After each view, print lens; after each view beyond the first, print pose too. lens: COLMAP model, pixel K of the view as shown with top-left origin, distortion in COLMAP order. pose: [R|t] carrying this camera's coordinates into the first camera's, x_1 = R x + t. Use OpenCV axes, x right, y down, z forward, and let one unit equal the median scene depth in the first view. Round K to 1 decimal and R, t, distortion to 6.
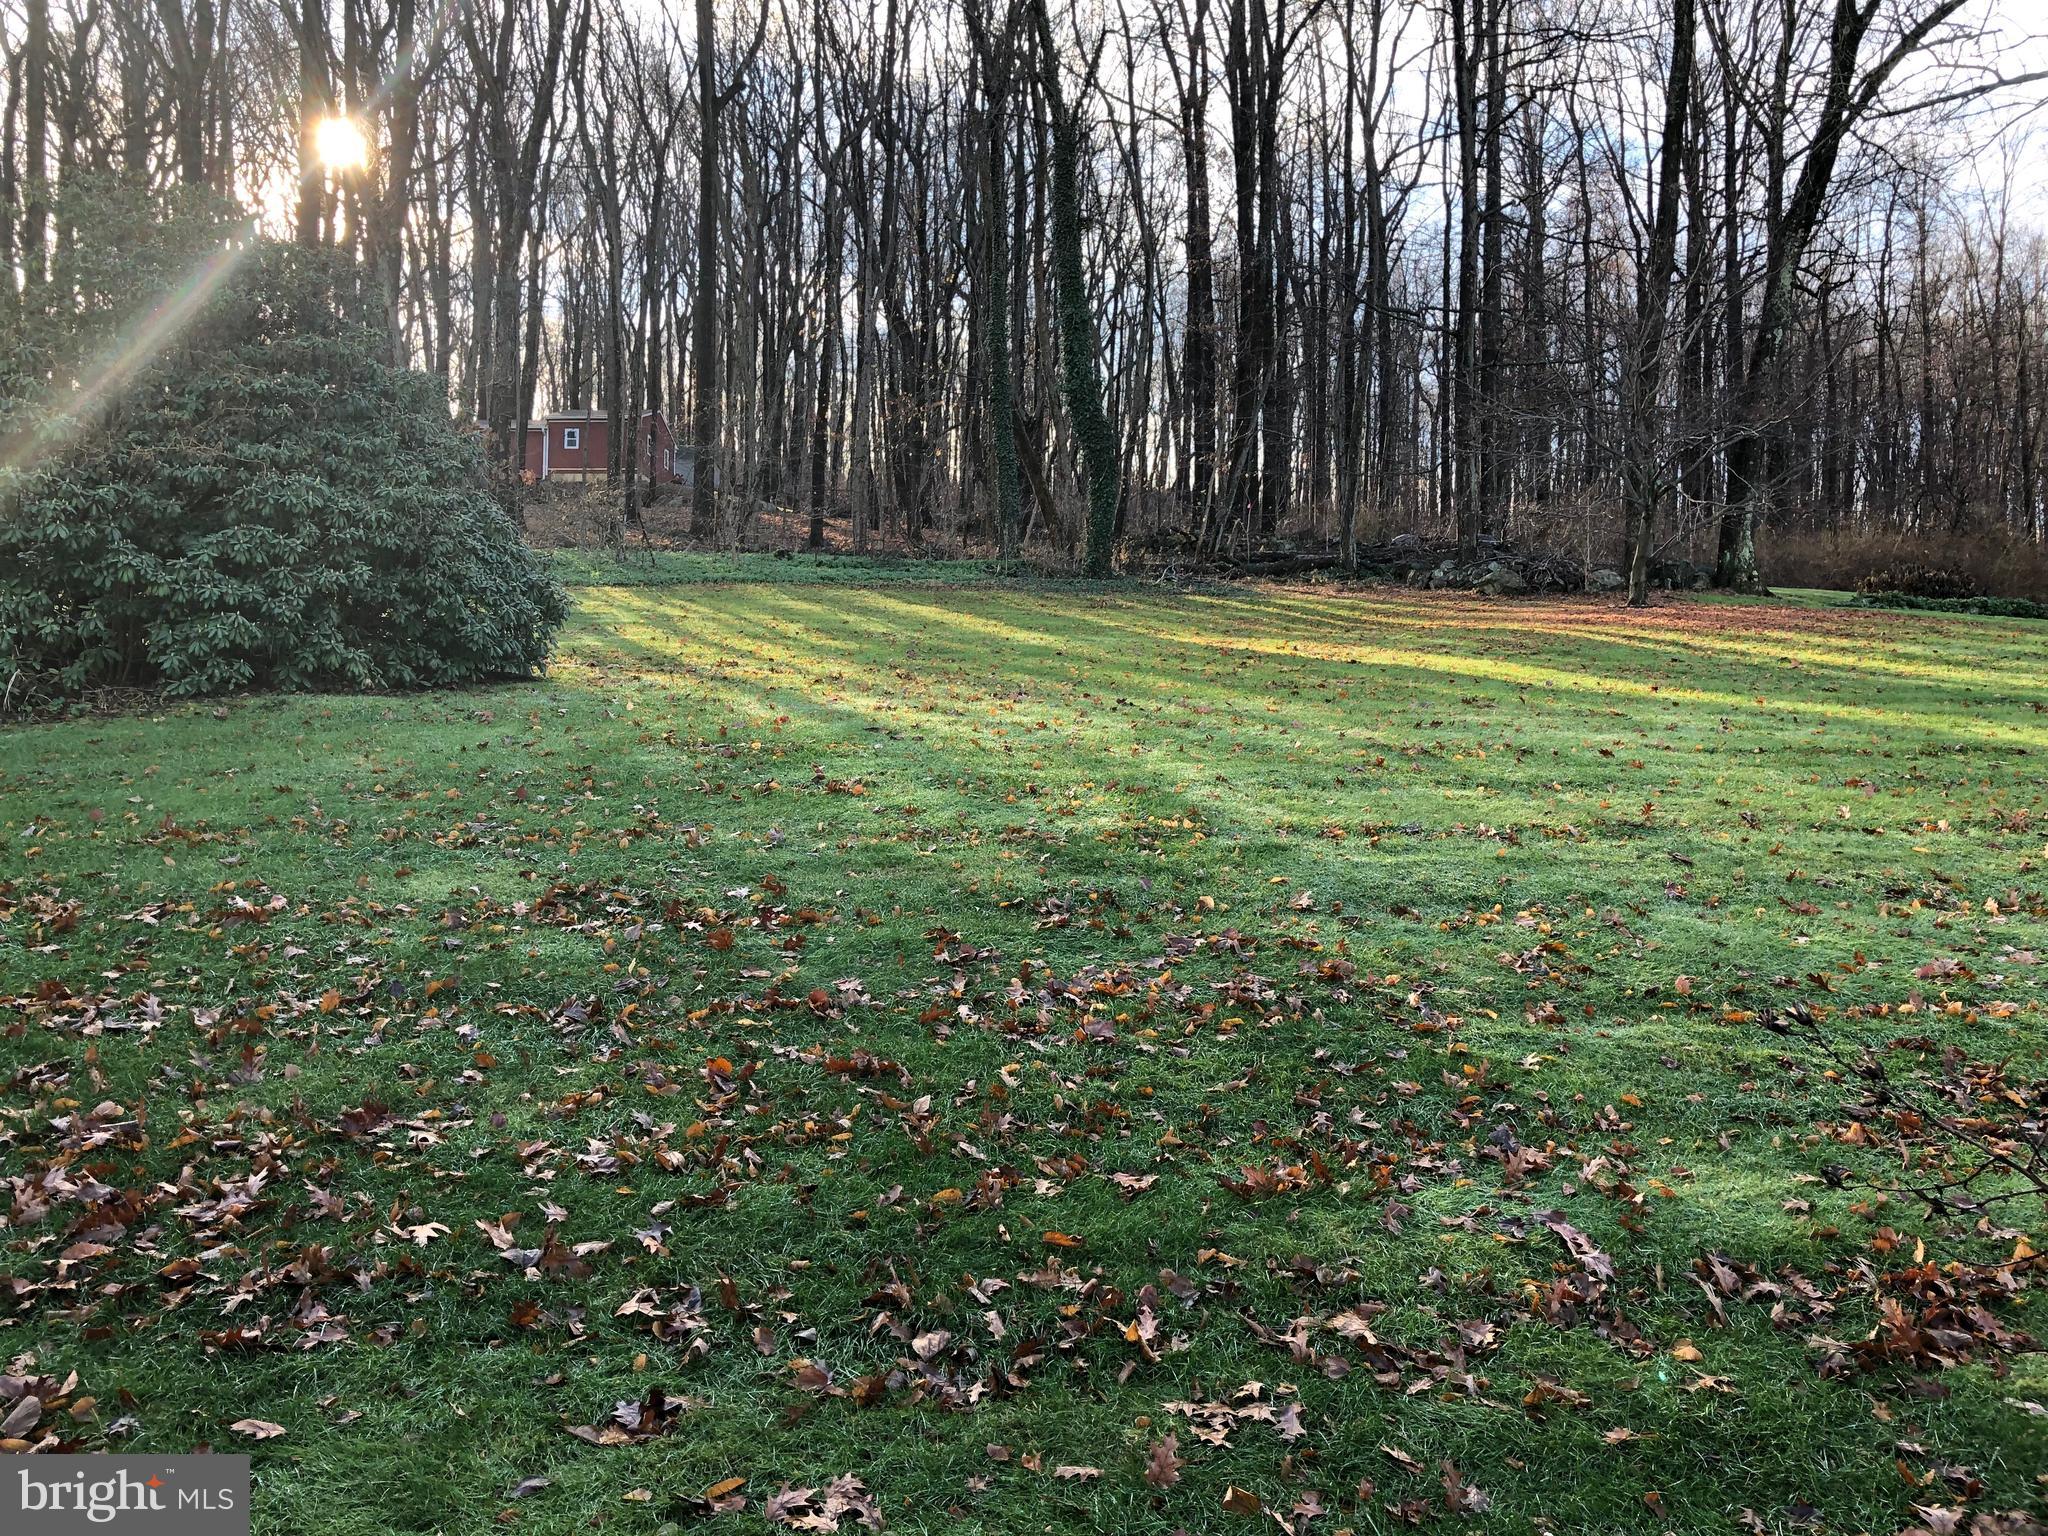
lens RADIAL K [[1661.8, 0, 1032.1], [0, 1661.8, 715.2], [0, 0, 1]] dist [0.003523, 0.013648]
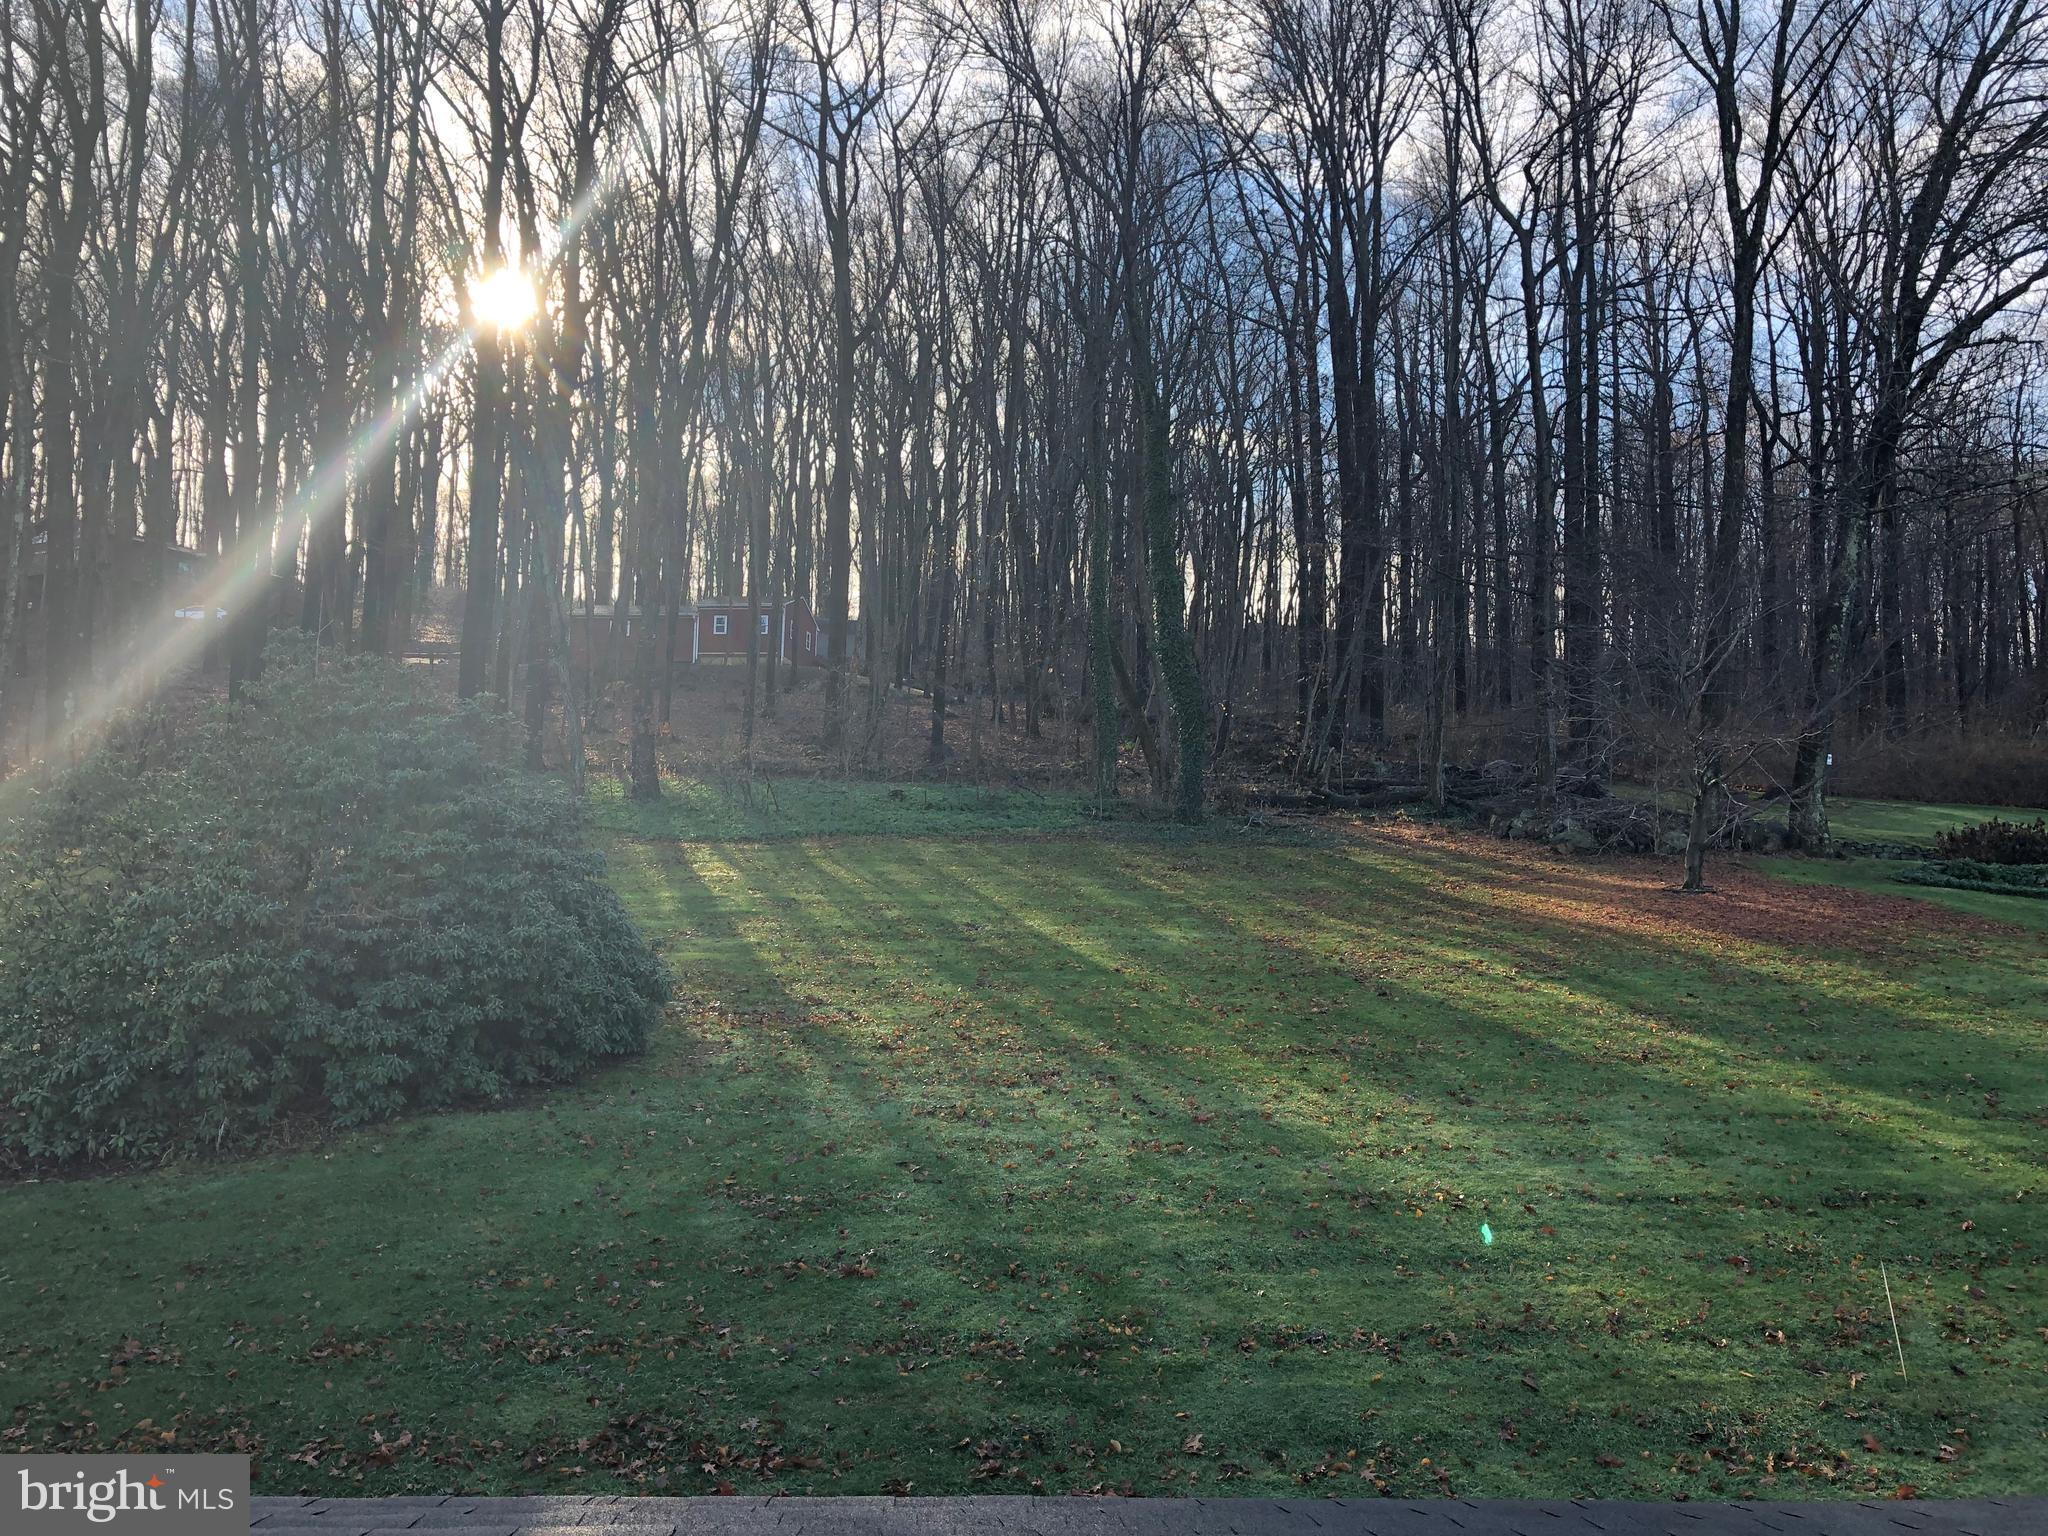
lens RADIAL K [[1661.8, 0, 1032.1], [0, 1661.8, 715.2], [0, 0, 1]] dist [0.003523, 0.013648]
pose [[0.995952, 0.002785, -0.089845, 0.099926], [-0.008830, 0.997717, -0.066959, -0.230462], [0.089454, 0.067482, 0.993702, -0.193111]]
